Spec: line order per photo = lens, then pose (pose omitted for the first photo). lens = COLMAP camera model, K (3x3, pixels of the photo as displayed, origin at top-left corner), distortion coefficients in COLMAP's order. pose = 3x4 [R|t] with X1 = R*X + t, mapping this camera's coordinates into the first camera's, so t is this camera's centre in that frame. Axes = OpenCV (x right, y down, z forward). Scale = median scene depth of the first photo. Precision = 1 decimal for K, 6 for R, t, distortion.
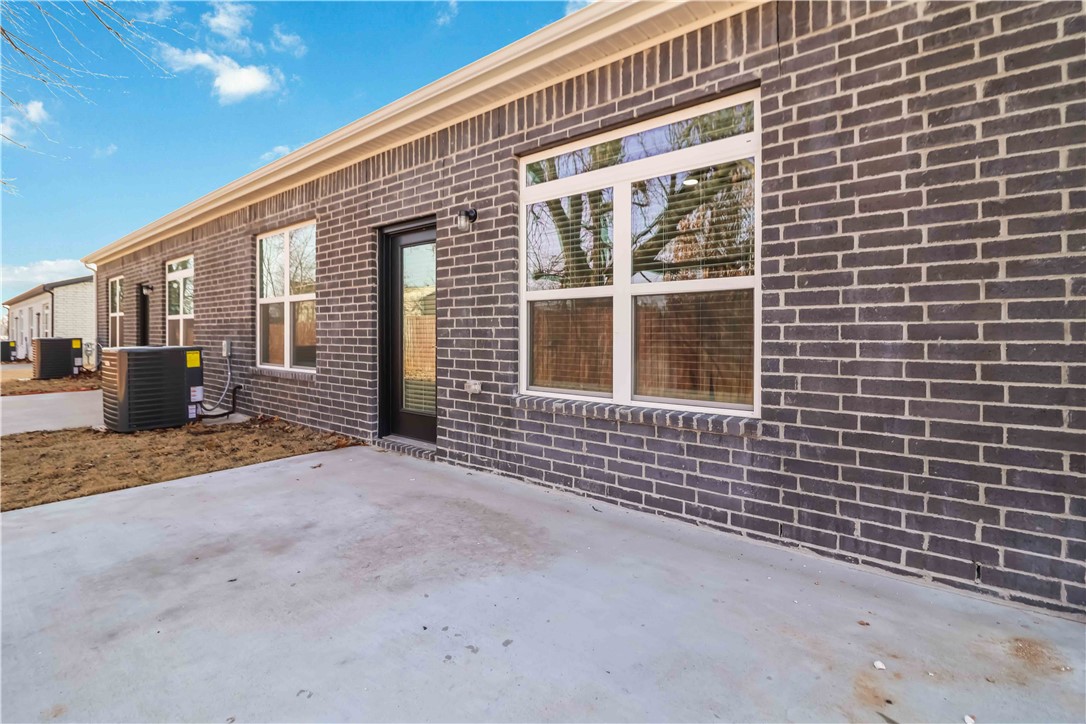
lens RADIAL K [[503.8, 0, 556.0], [0, 503.8, 344.6], [0, 0, 1]] dist [-0.001272, -0.013710]
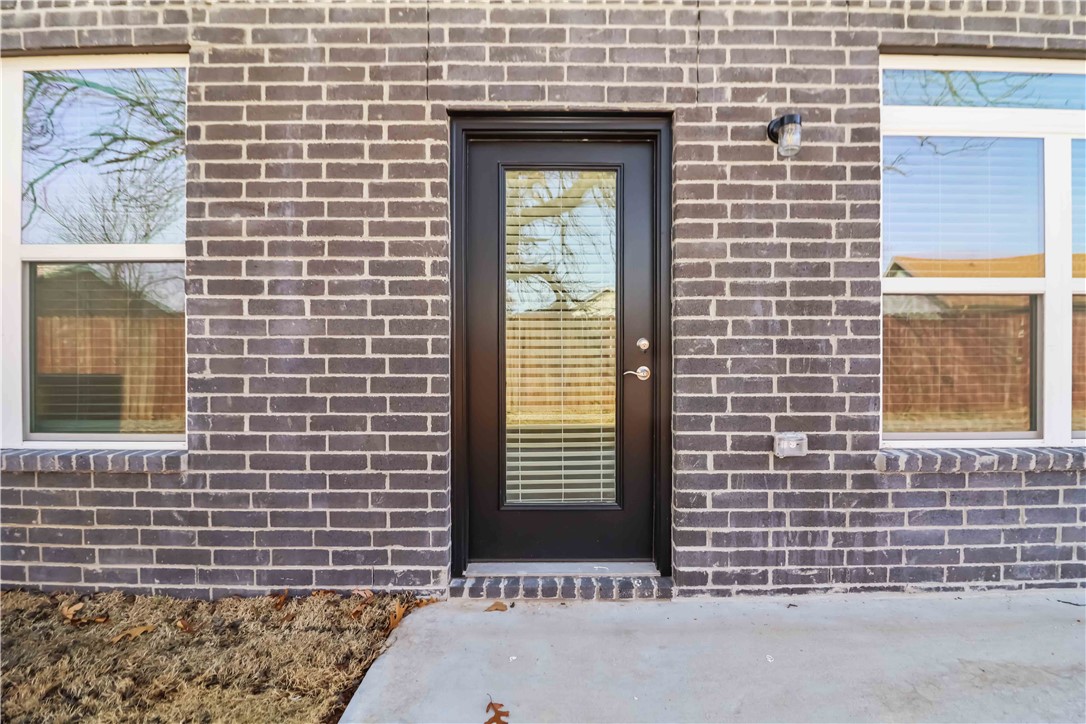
lens RADIAL K [[503.8, 0, 556.0], [0, 503.8, 344.6], [0, 0, 1]] dist [-0.001272, -0.013710]
pose [[0.777916, -0.012223, 0.628249, -0.706605], [0.014724, 0.999891, 0.001222, -0.029368], [-0.628195, 0.008299, 0.778011, 0.737455]]
